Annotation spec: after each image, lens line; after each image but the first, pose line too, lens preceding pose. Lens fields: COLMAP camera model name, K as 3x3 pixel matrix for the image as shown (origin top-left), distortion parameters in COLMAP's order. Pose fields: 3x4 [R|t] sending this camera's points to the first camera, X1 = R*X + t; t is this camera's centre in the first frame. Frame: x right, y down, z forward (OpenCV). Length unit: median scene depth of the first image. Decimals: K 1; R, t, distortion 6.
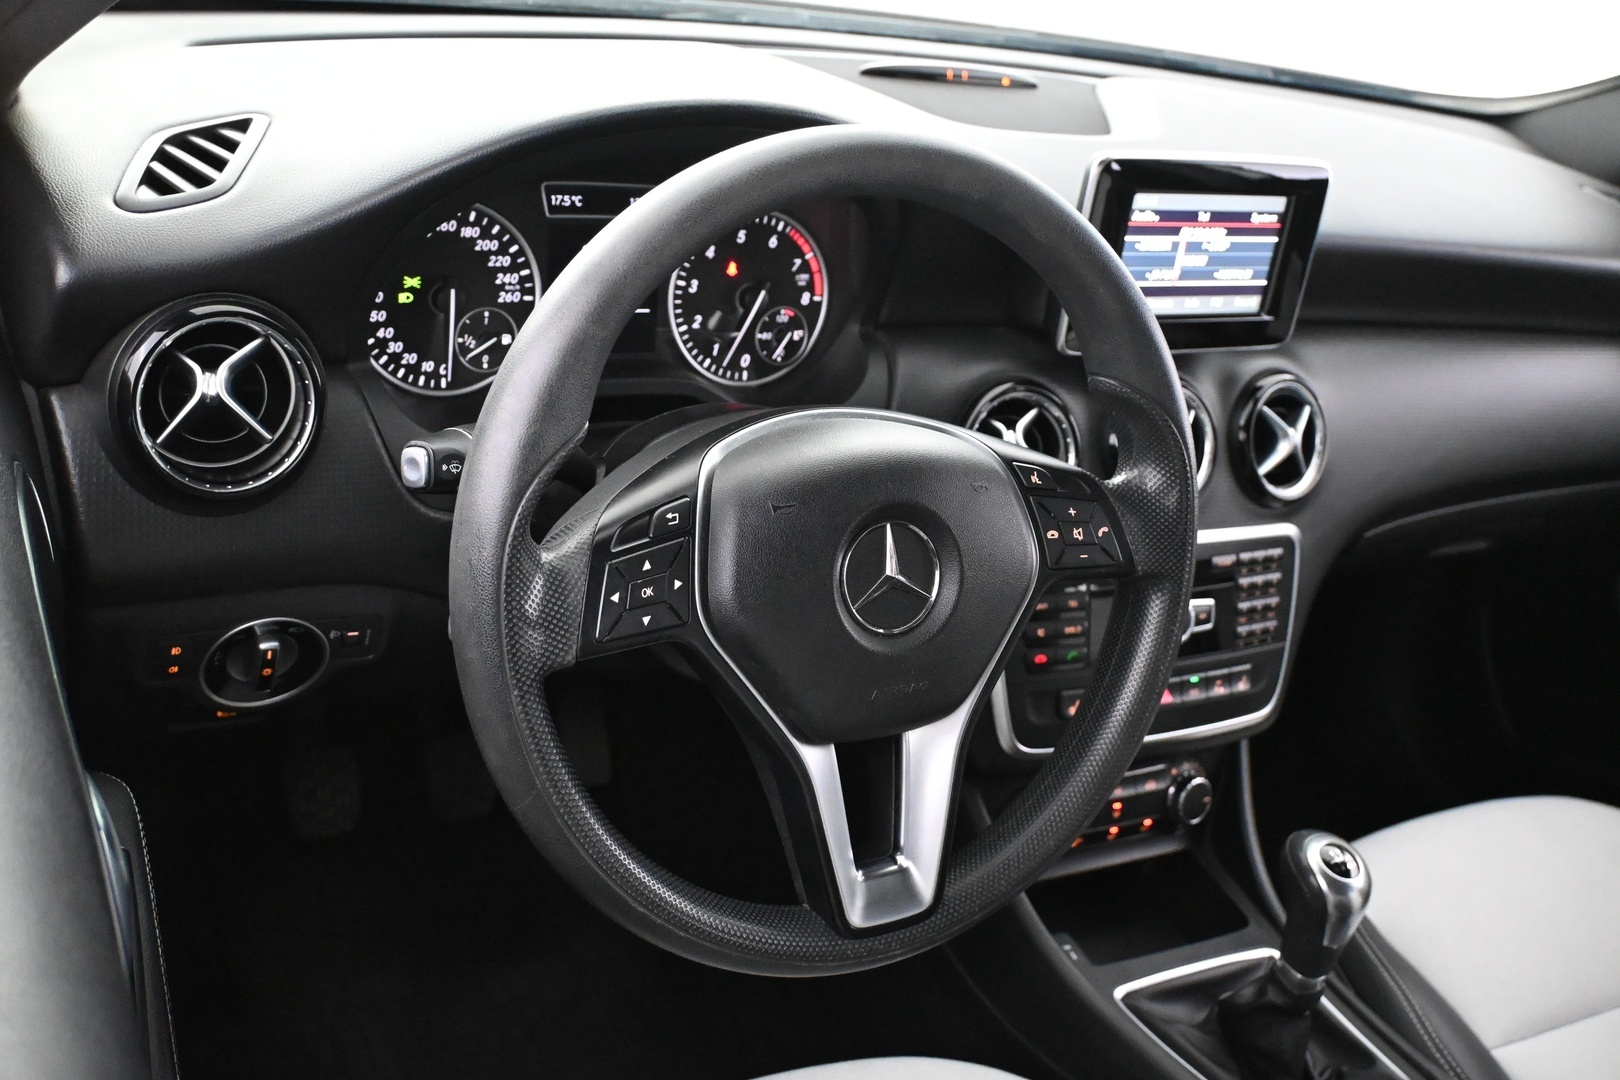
lens RADIAL K [[1686.0, 0, 810.0], [0, 1686.0, 540.0], [0, 0, 1]] dist [0.003122, 0.001122]
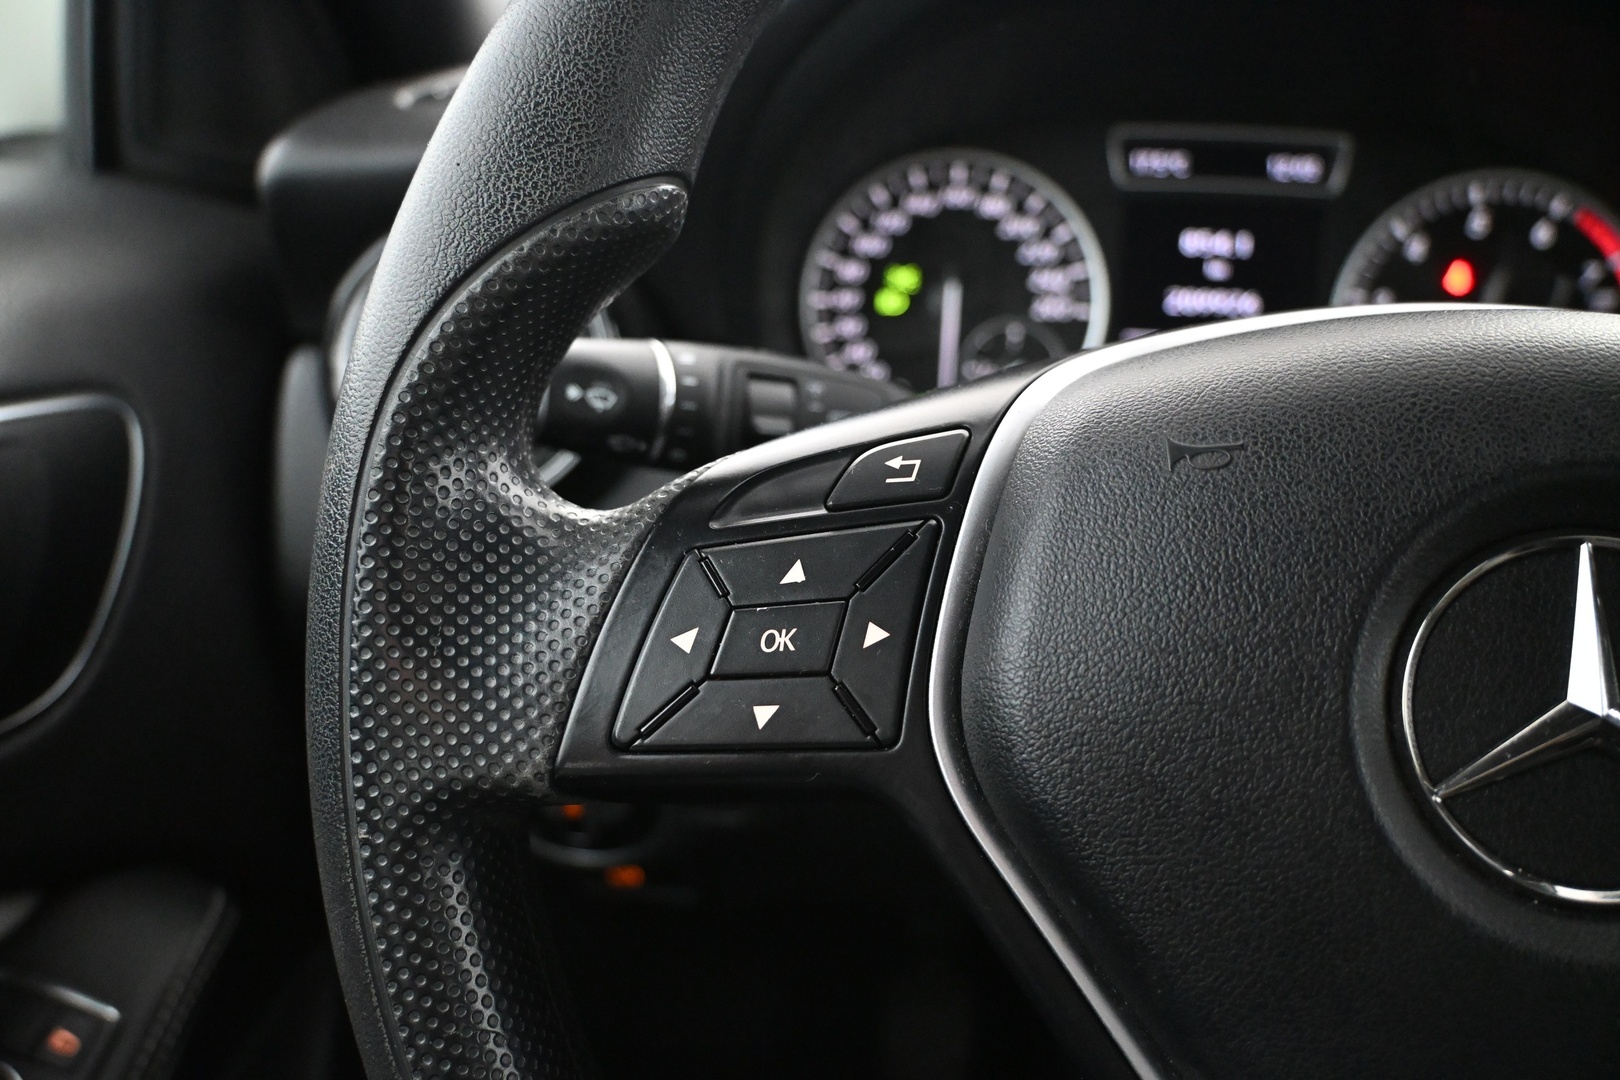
lens RADIAL K [[1383.4, 0, 810.0], [0, 1383.4, 540.0], [0, 0, 1]] dist [-0.009252, -0.003390]
pose [[0.803863, 0.029808, -0.594067, 0.065675], [-0.152157, 0.975818, -0.156929, 0.041019], [0.575024, 0.216541, 0.788960, 0.553897]]
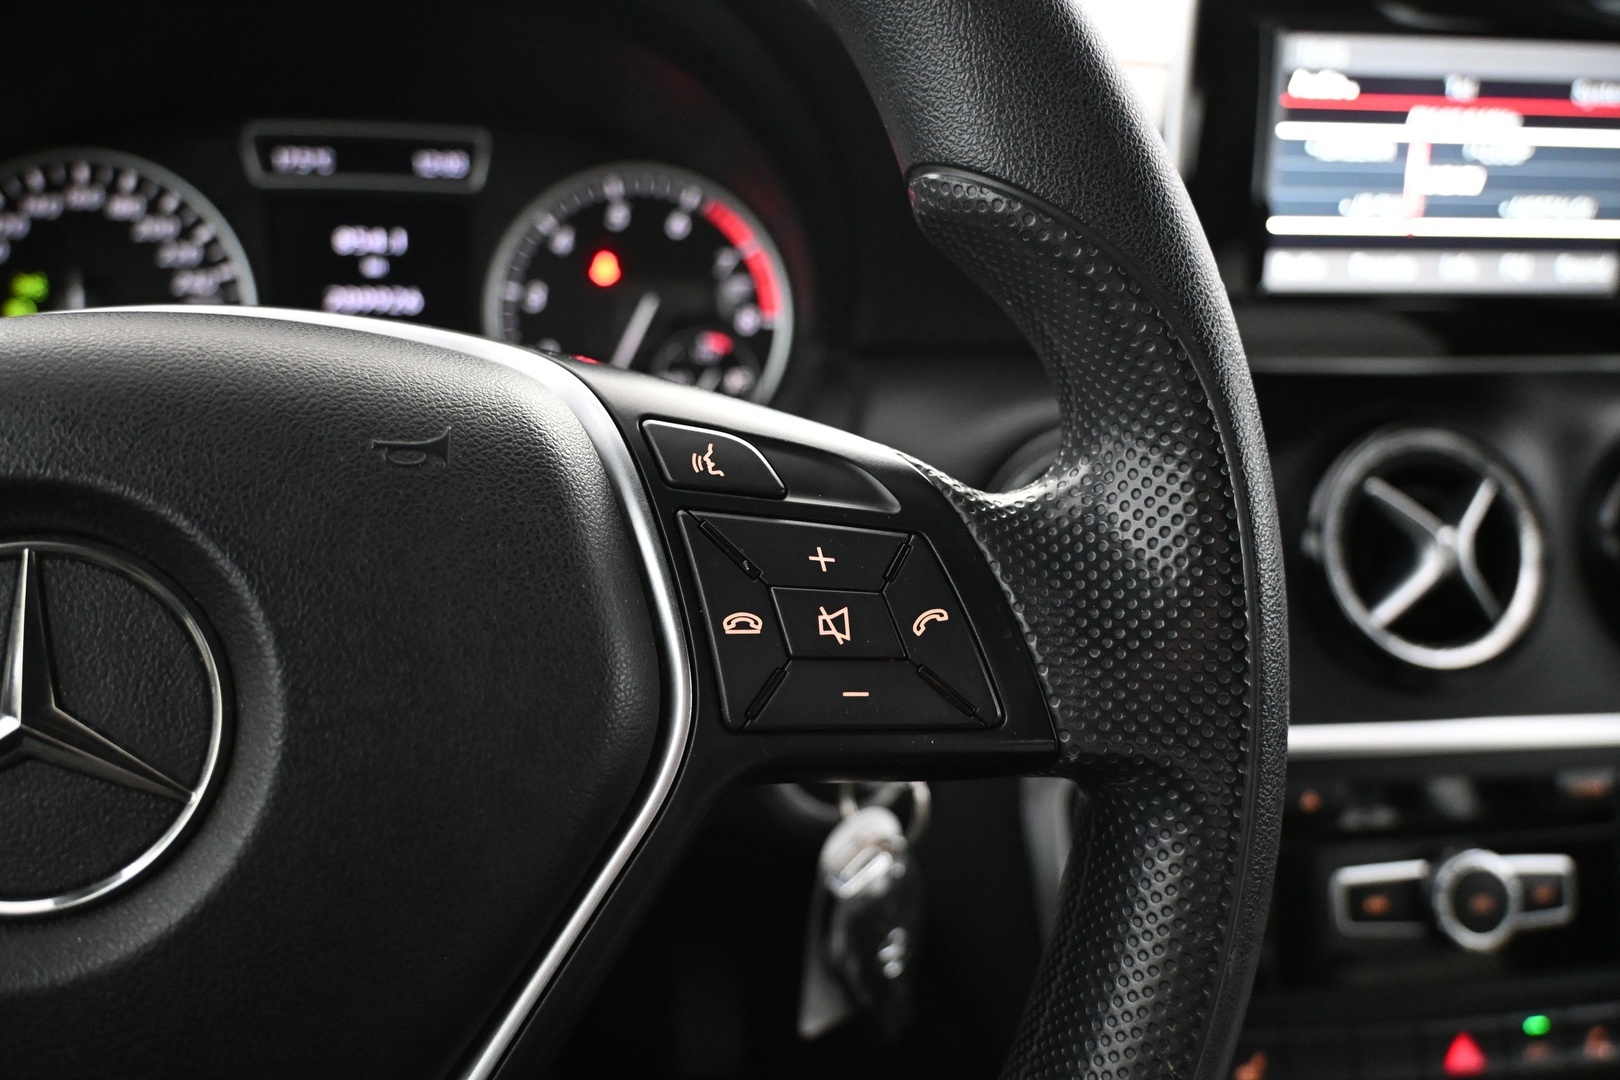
lens RADIAL K [[1383.4, 0, 810.0], [0, 1383.4, 540.0], [0, 0, 1]] dist [-0.009252, -0.003390]
pose [[0.935657, -0.038209, -0.350836, 0.210969], [-0.025824, 0.984044, -0.176041, 0.023348], [0.351964, 0.173774, 0.919741, 0.632639]]
